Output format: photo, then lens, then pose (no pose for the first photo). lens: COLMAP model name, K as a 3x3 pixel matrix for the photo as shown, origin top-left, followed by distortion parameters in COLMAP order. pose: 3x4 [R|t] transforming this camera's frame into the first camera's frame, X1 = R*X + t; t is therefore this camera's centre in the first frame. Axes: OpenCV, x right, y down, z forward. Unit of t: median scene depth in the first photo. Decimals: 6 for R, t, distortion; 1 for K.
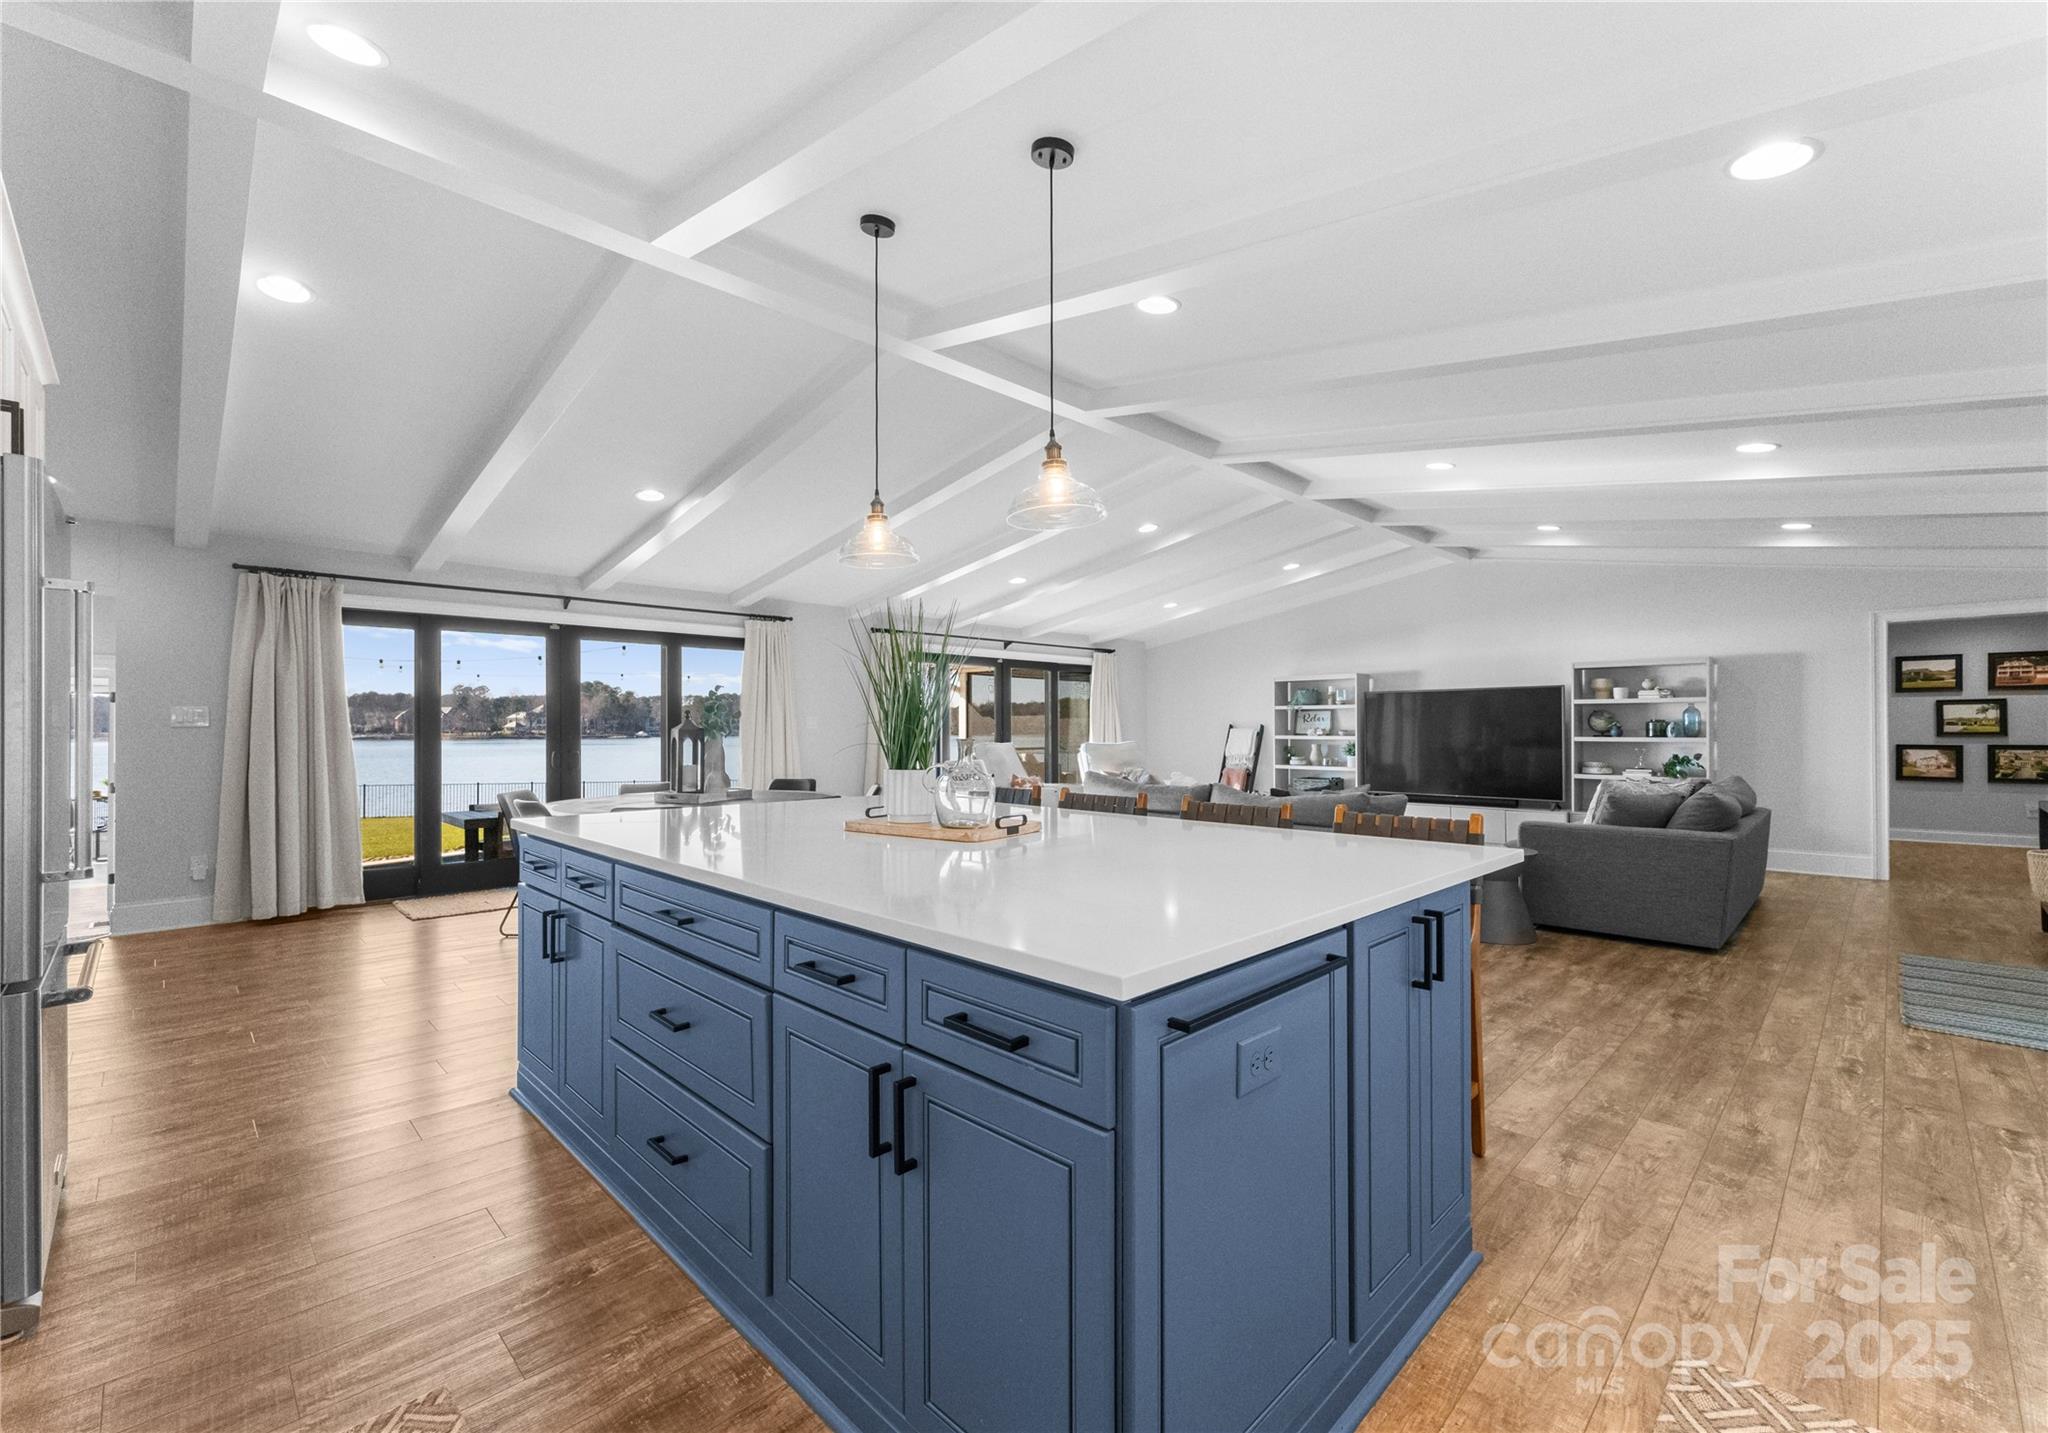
lens RADIAL K [[873.2, 0, 1010.3], [0, 873.2, 720.0], [0, 0, 1]] dist [0.000689, -0.000218]
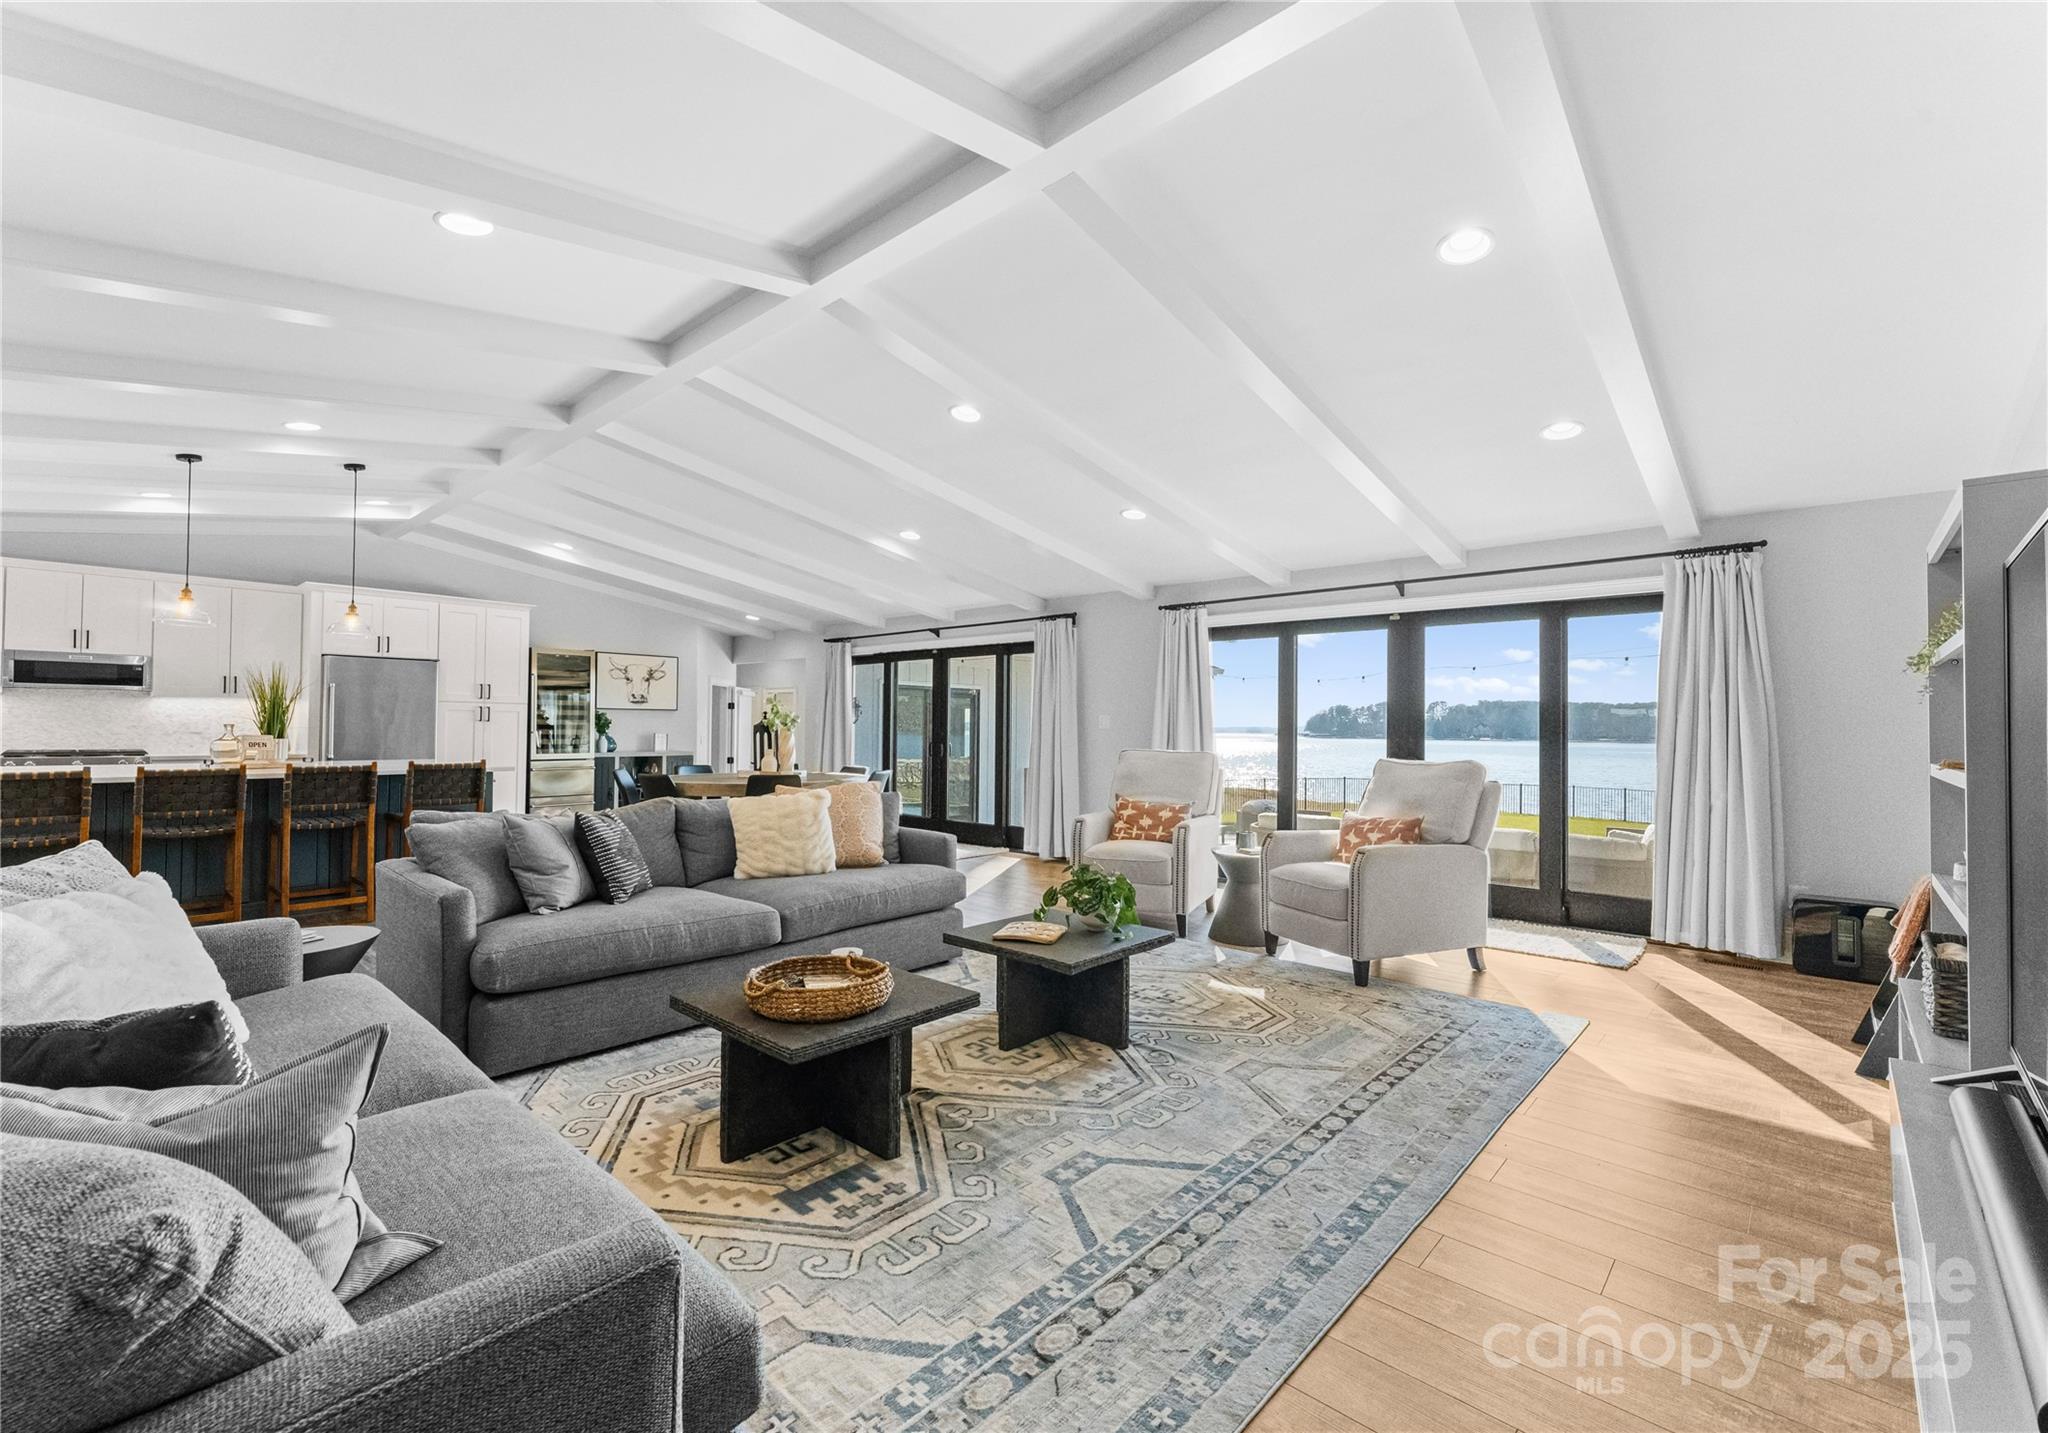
lens RADIAL K [[873.2, 0, 1027.0], [0, 873.2, 716.6], [0, 0, 1]] dist [0.000689, -0.000218]
pose [[0.061832, -0.010425, -0.998032, 0.707280], [-0.001174, 0.999944, -0.010517, 0.007535], [0.998086, 0.001822, 0.061816, 0.893149]]
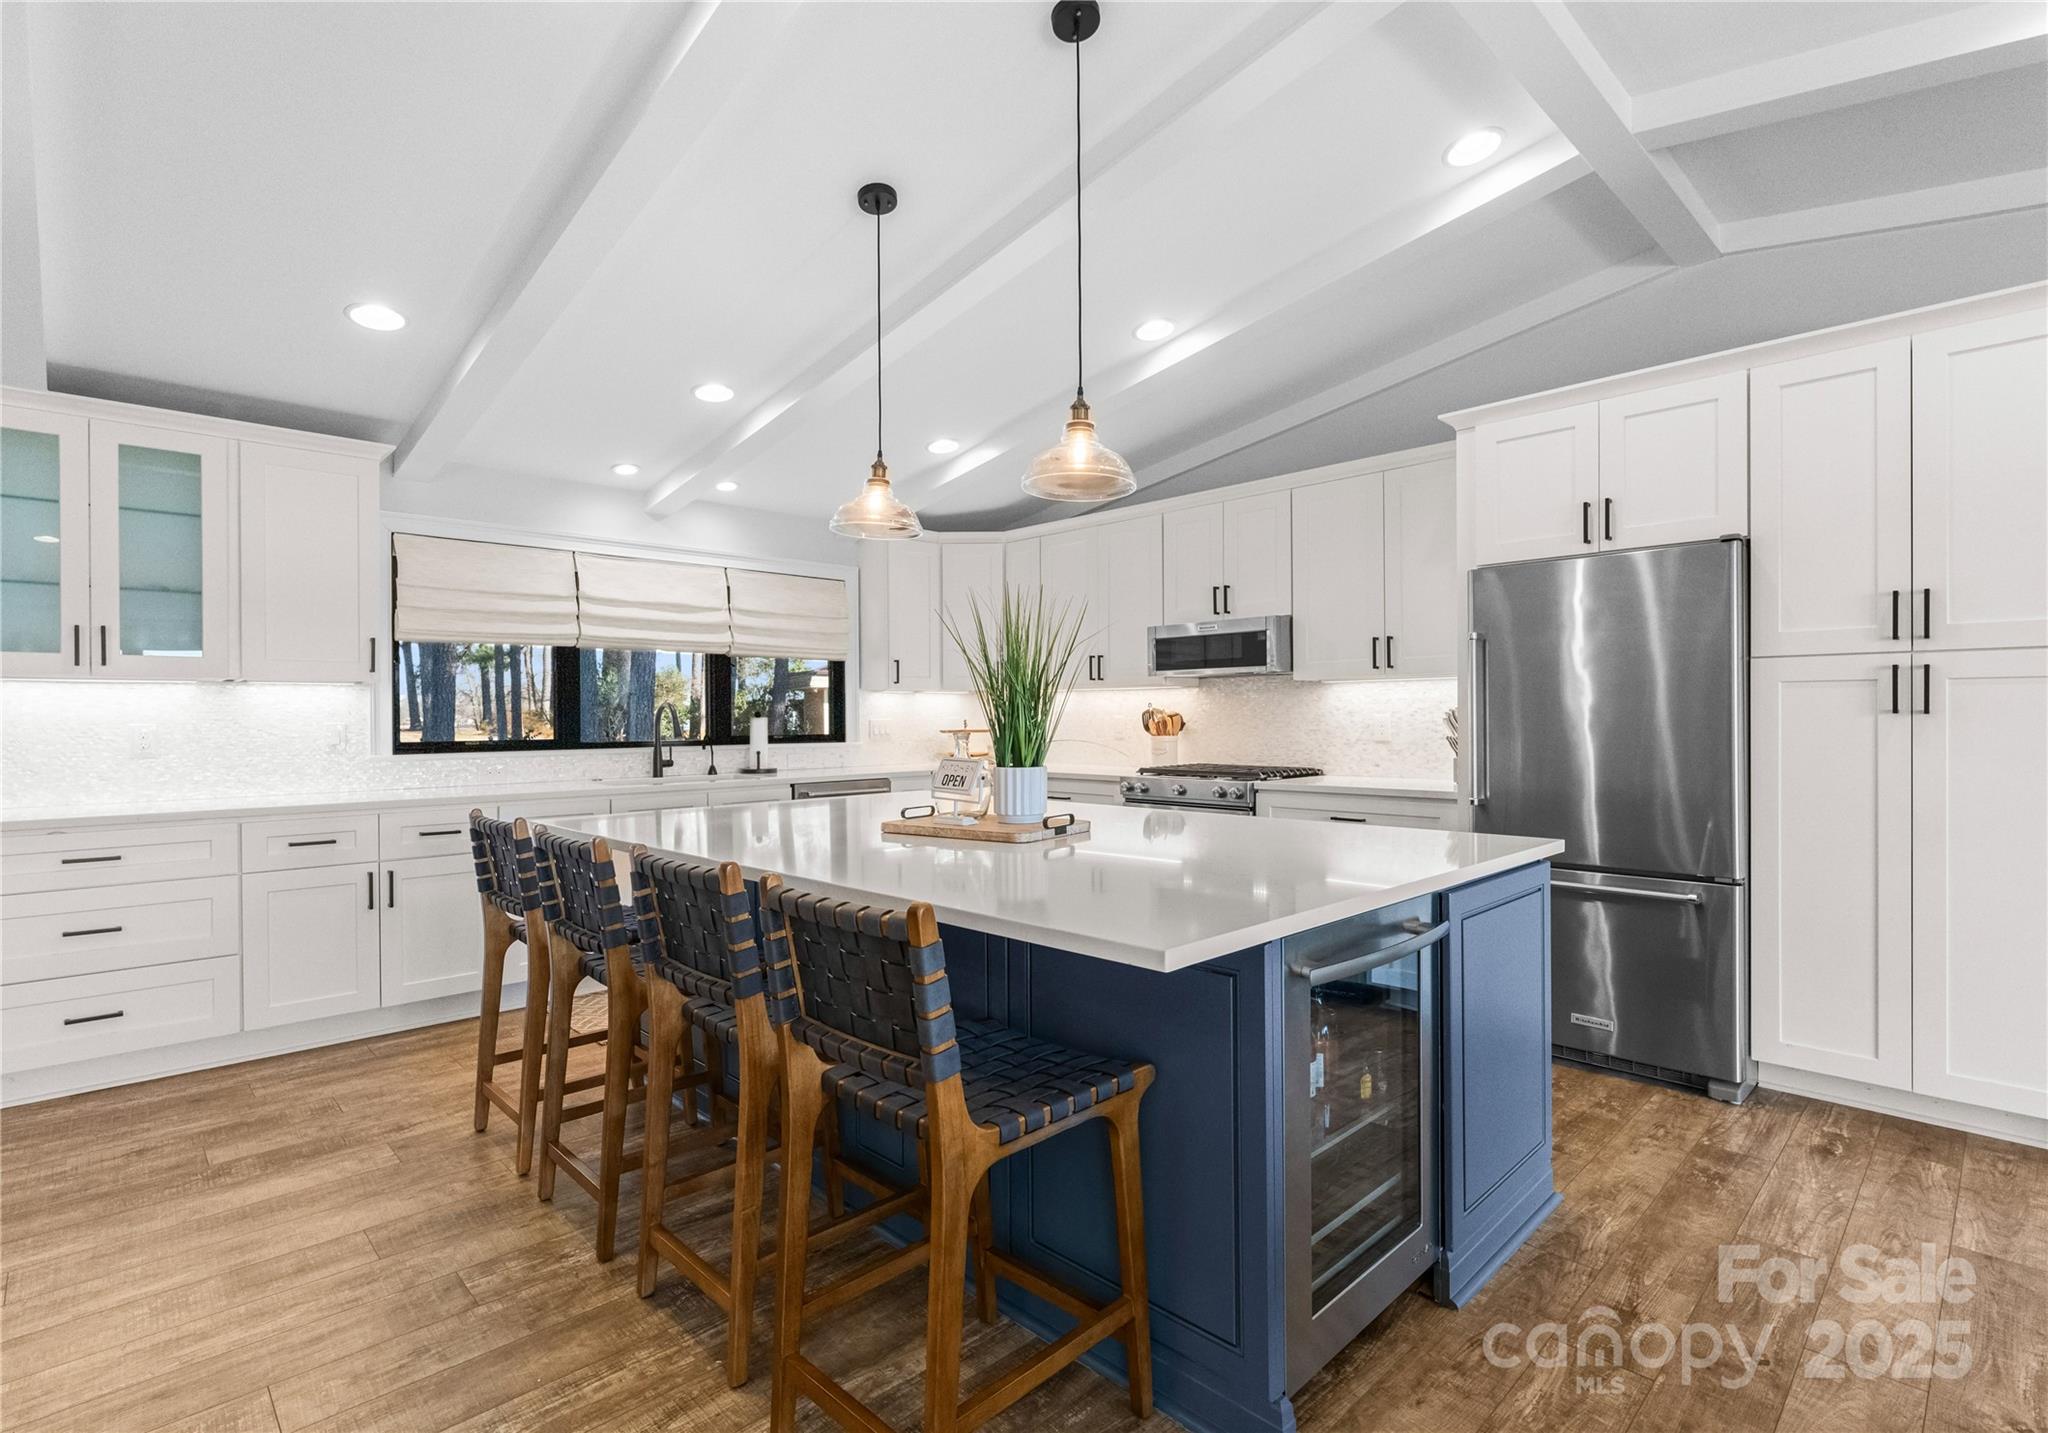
lens RADIAL K [[985.6, 0, 1023.7], [0, 985.6, 722.3], [0, 0, 1]] dist [-0.003197, -0.001040]
pose [[-0.999961, 0.008695, 0.001621, -0.041097], [0.008685, 0.999943, -0.006215, 0.005694], [-0.001675, -0.006201, -0.999979, 0.669972]]
